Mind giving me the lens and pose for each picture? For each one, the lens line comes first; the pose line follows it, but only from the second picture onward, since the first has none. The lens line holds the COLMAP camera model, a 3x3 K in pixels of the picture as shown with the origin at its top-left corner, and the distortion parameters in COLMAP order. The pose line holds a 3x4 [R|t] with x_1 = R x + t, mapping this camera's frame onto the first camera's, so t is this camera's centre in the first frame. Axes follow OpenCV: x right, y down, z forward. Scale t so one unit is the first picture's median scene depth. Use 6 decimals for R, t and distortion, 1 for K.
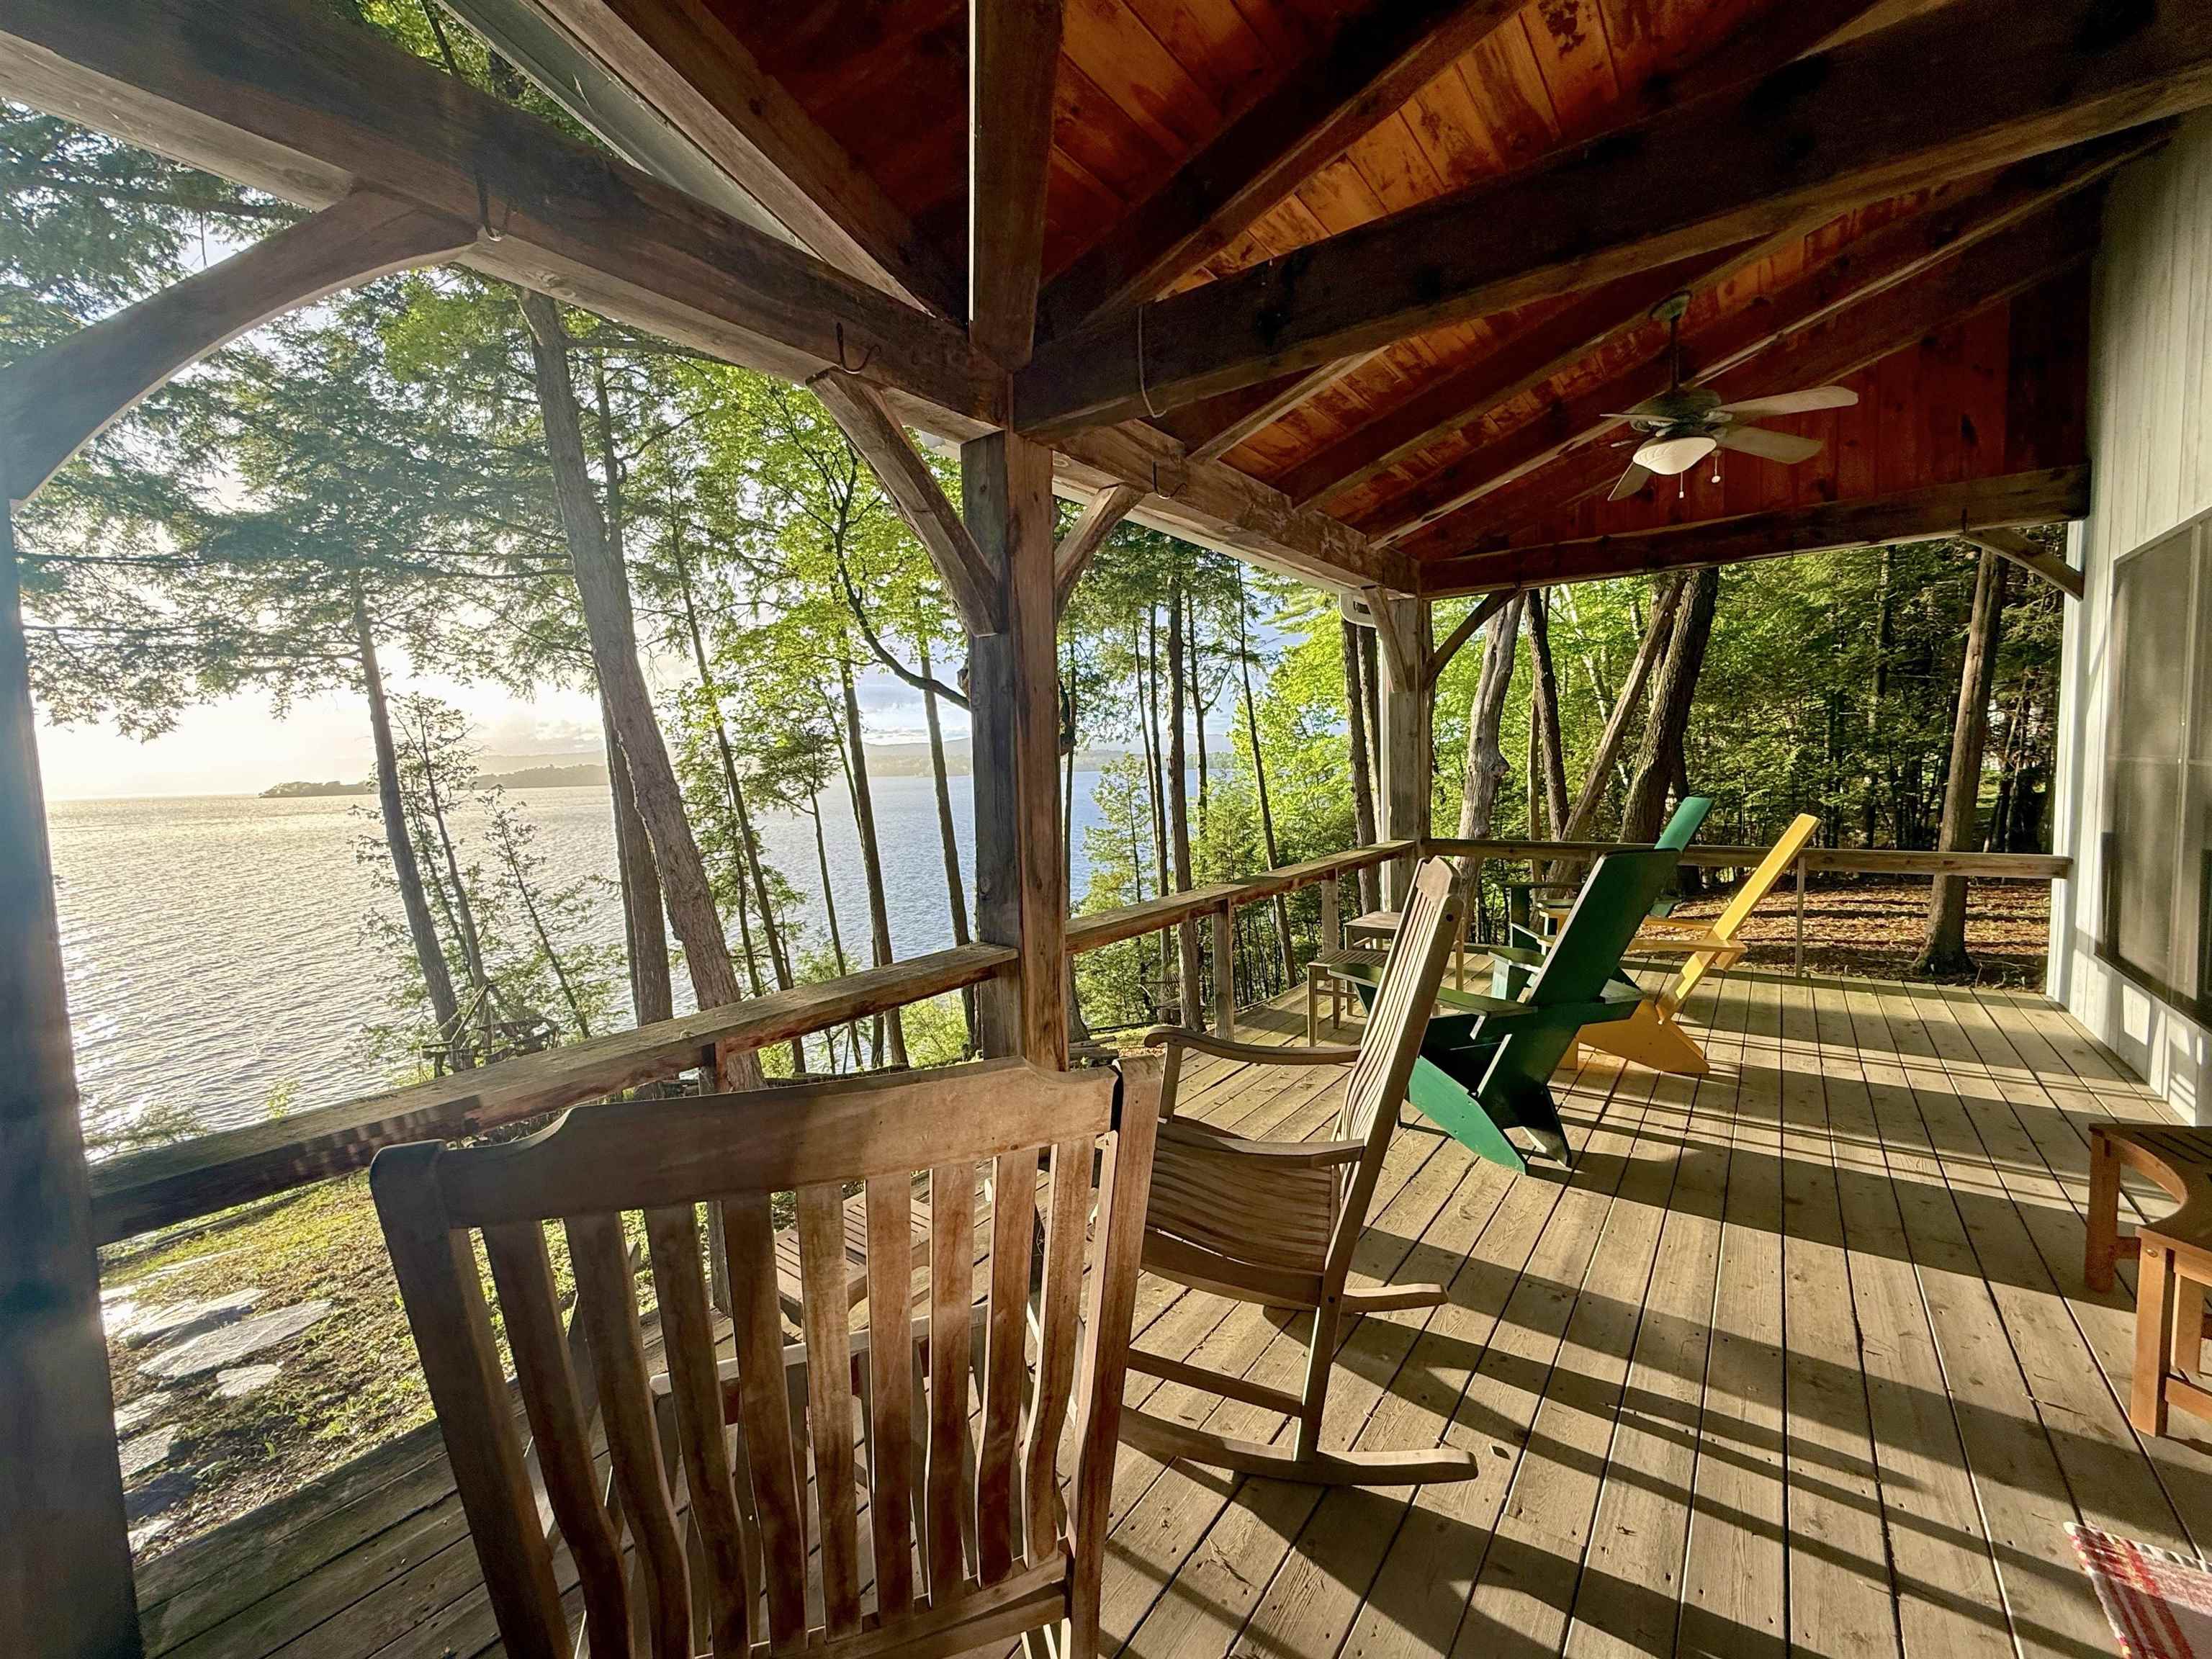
lens RADIAL K [[912.0, 0, 1106.0], [0, 912.0, 829.5], [0, 0, 1]] dist [0.000984, 0.000097]
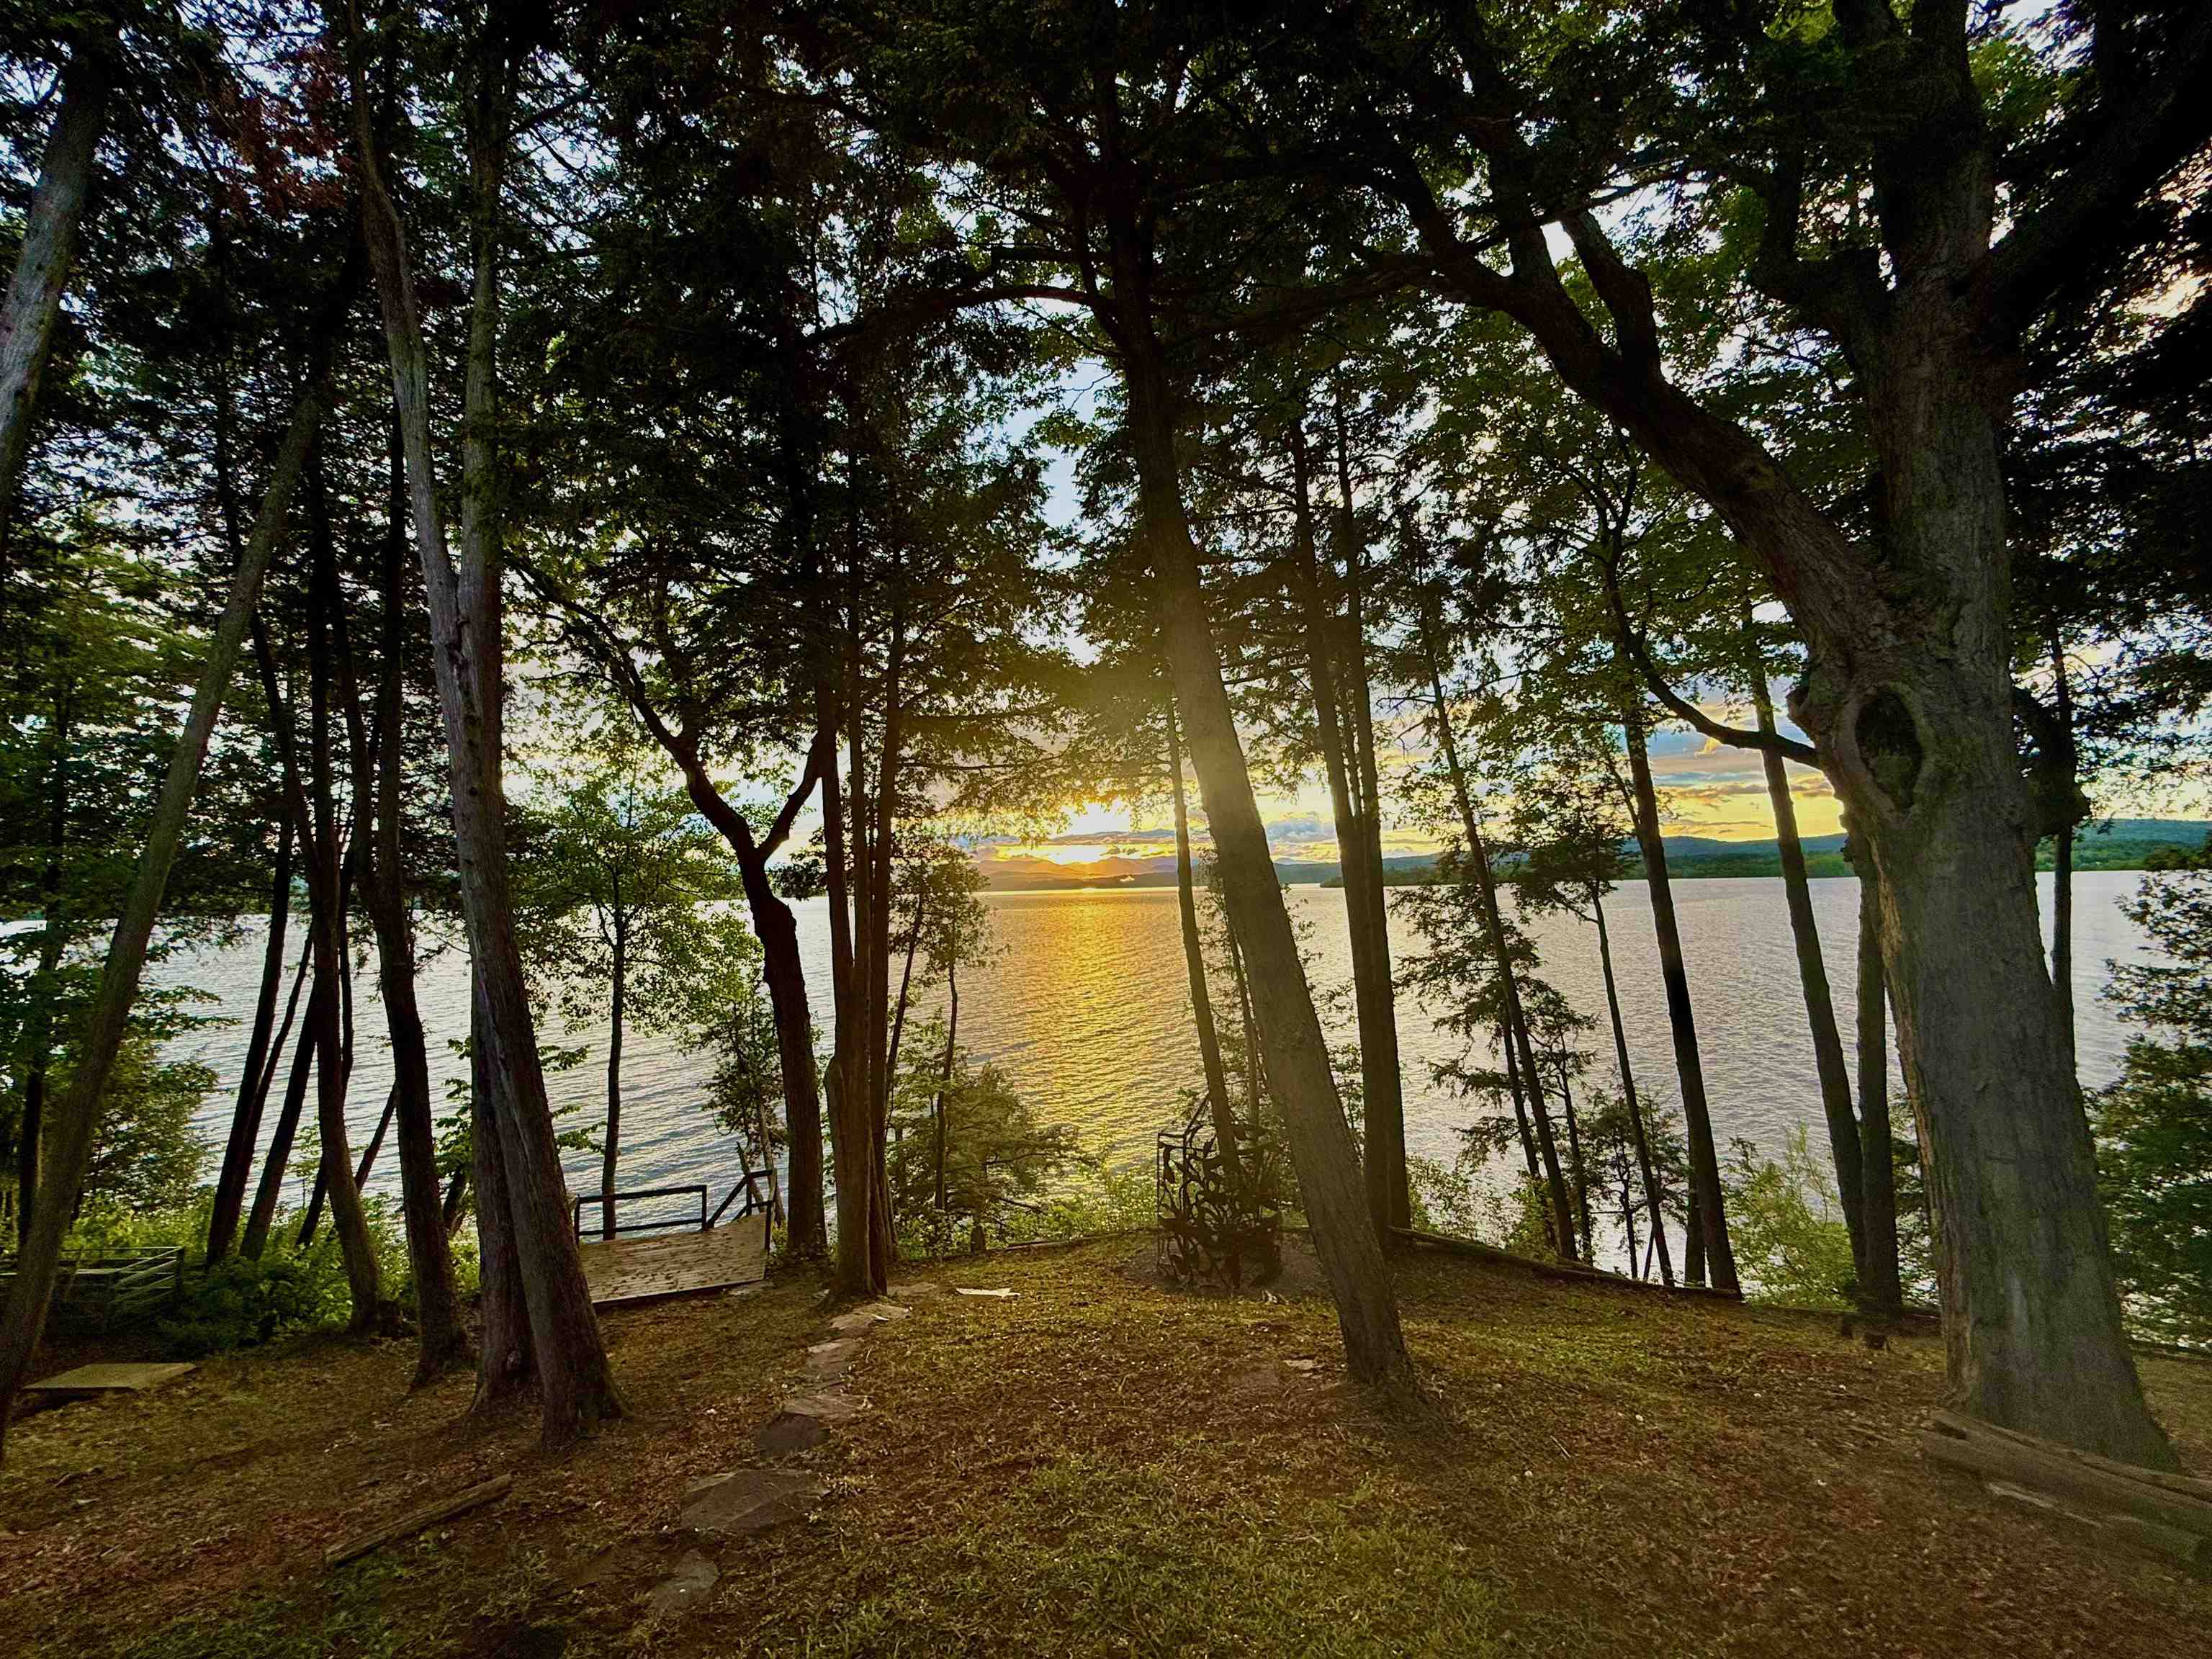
lens RADIAL K [[871.3, 0, 1114.7], [0, 871.3, 831.6], [0, 0, 1]] dist [0.000000, 0.000055]
pose [[0.653528, -0.035059, -0.756090, -0.014621], [-0.047128, 0.995104, -0.086876, -0.010223], [0.755434, 0.092409, 0.648676, 0.175107]]
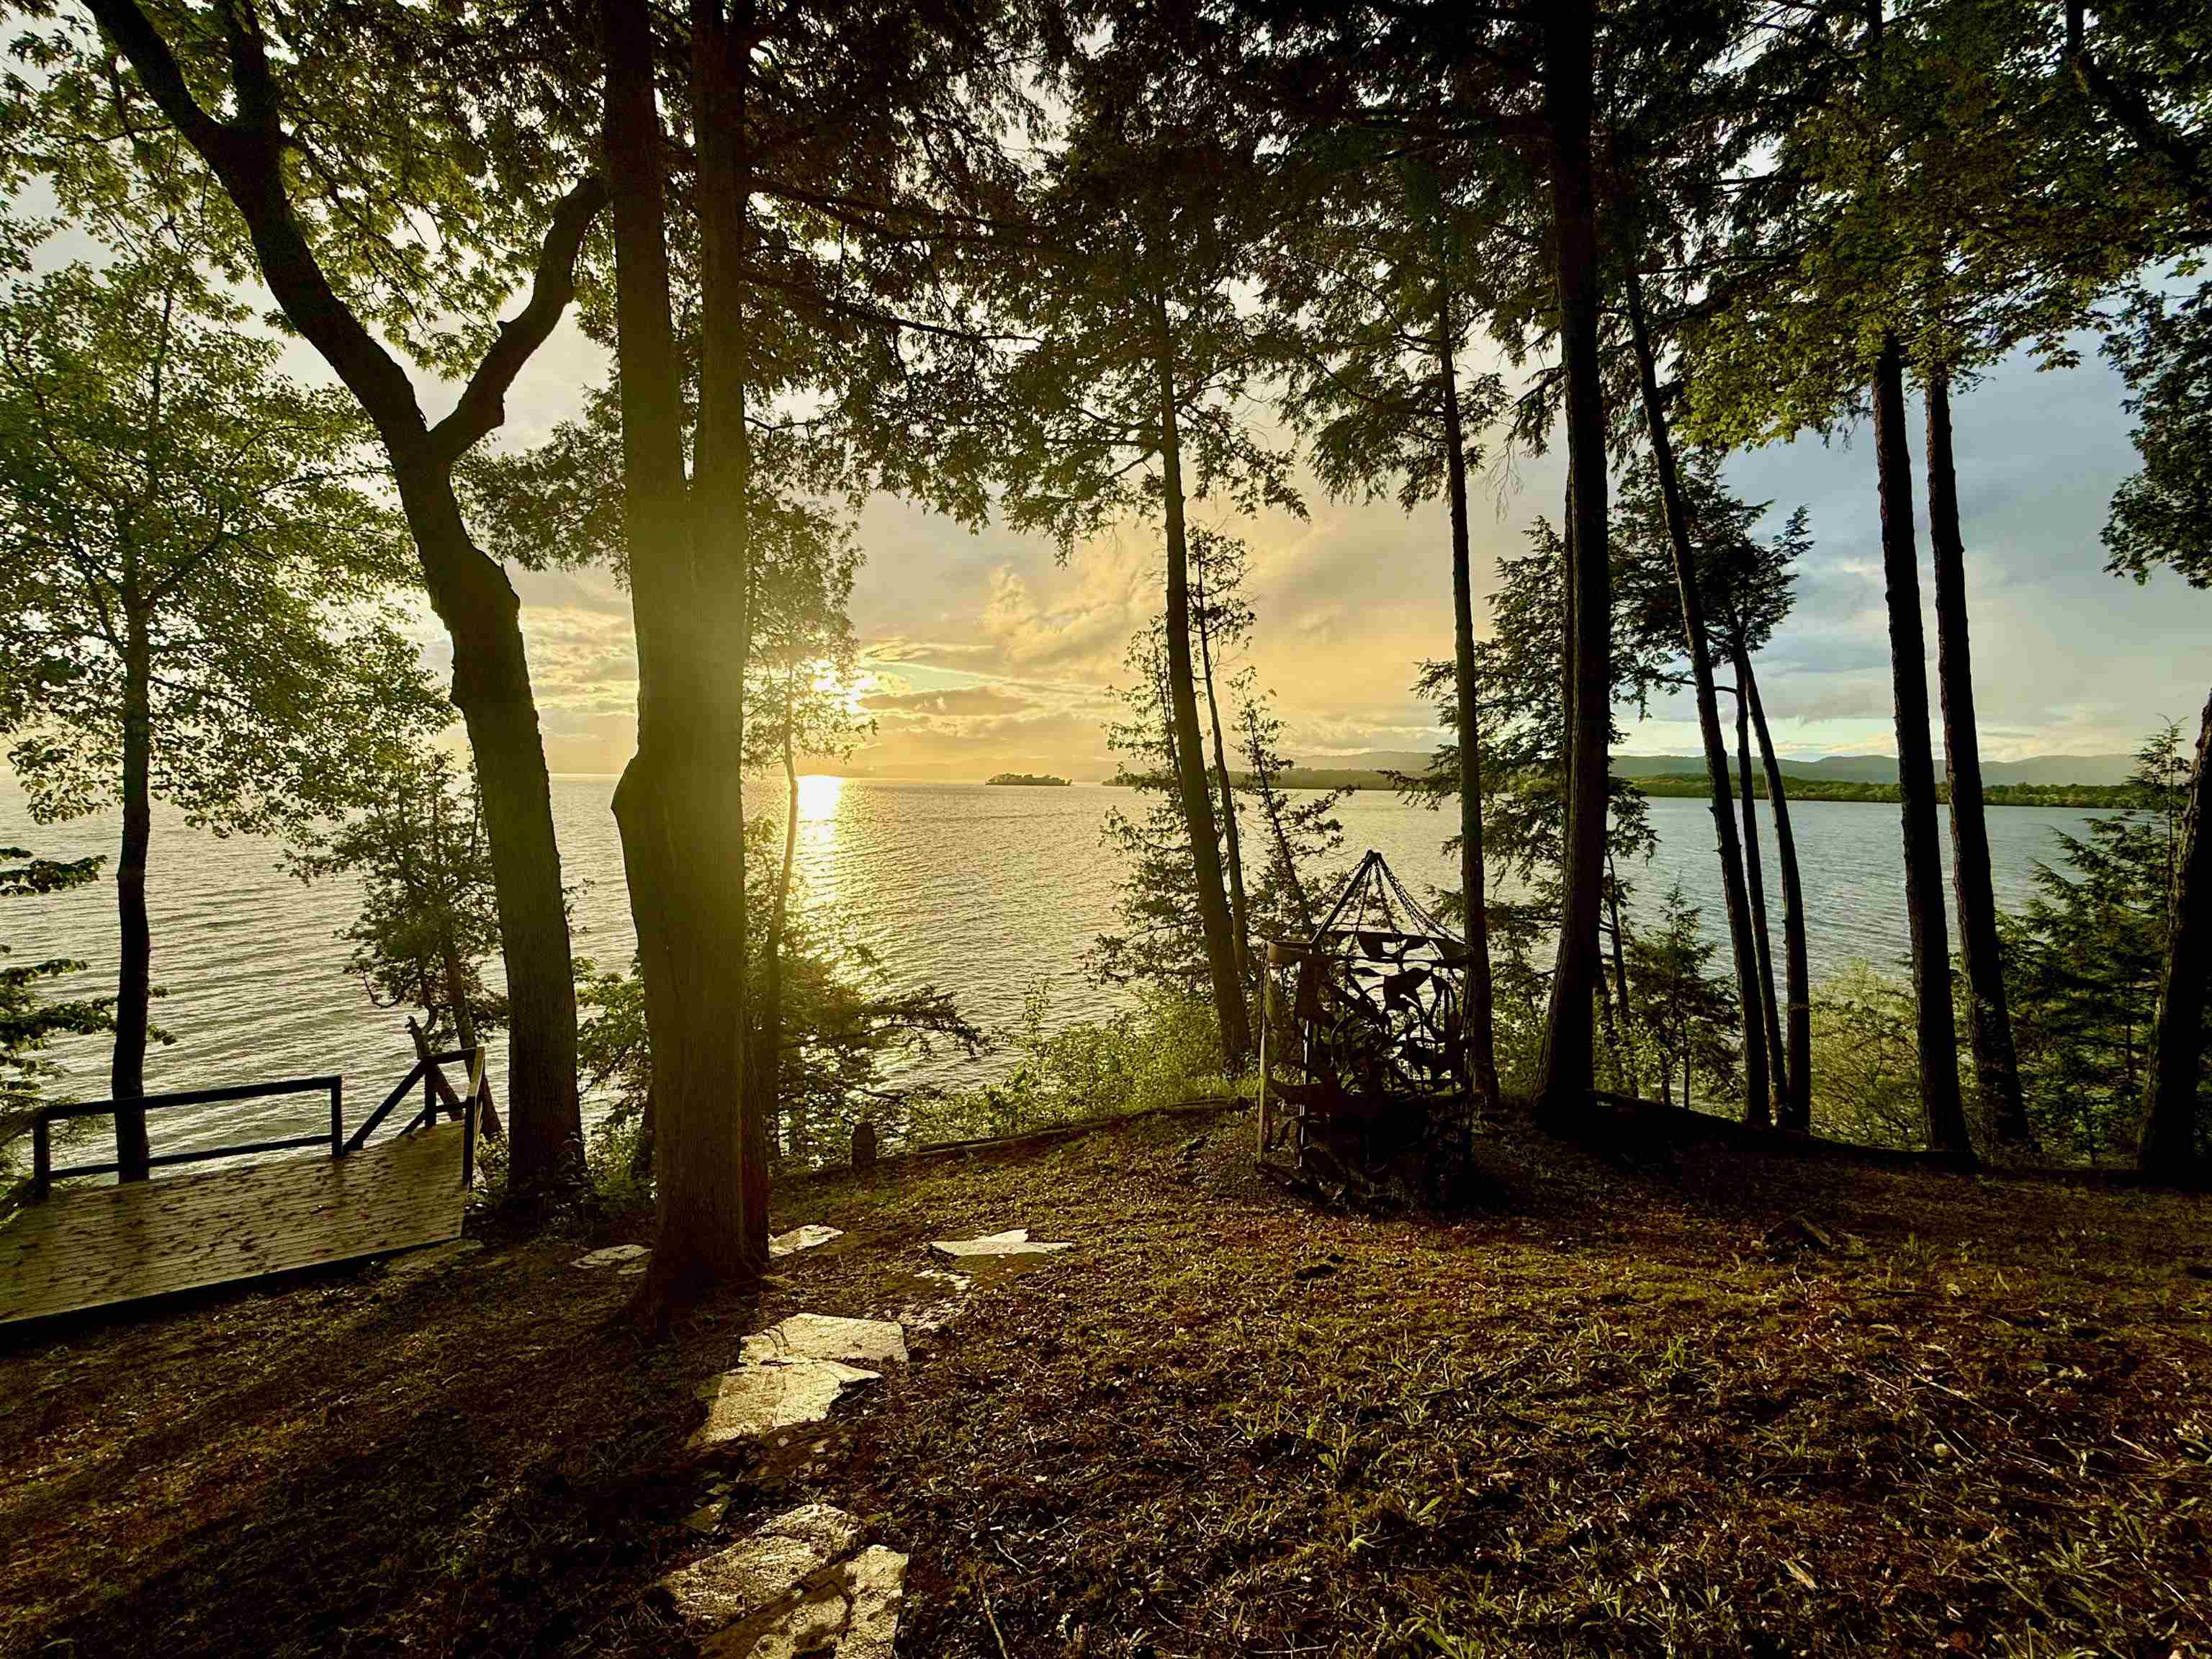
lens RADIAL K [[893.2, 0, 1106.0], [0, 893.2, 829.5], [0, 0, 1]] dist [-0.000409, -0.000310]
pose [[0.817387, 0.071706, -0.571609, -0.314115], [-0.082248, 0.996584, 0.007405, 0.102638], [0.570187, 0.040961, 0.820493, 0.287812]]
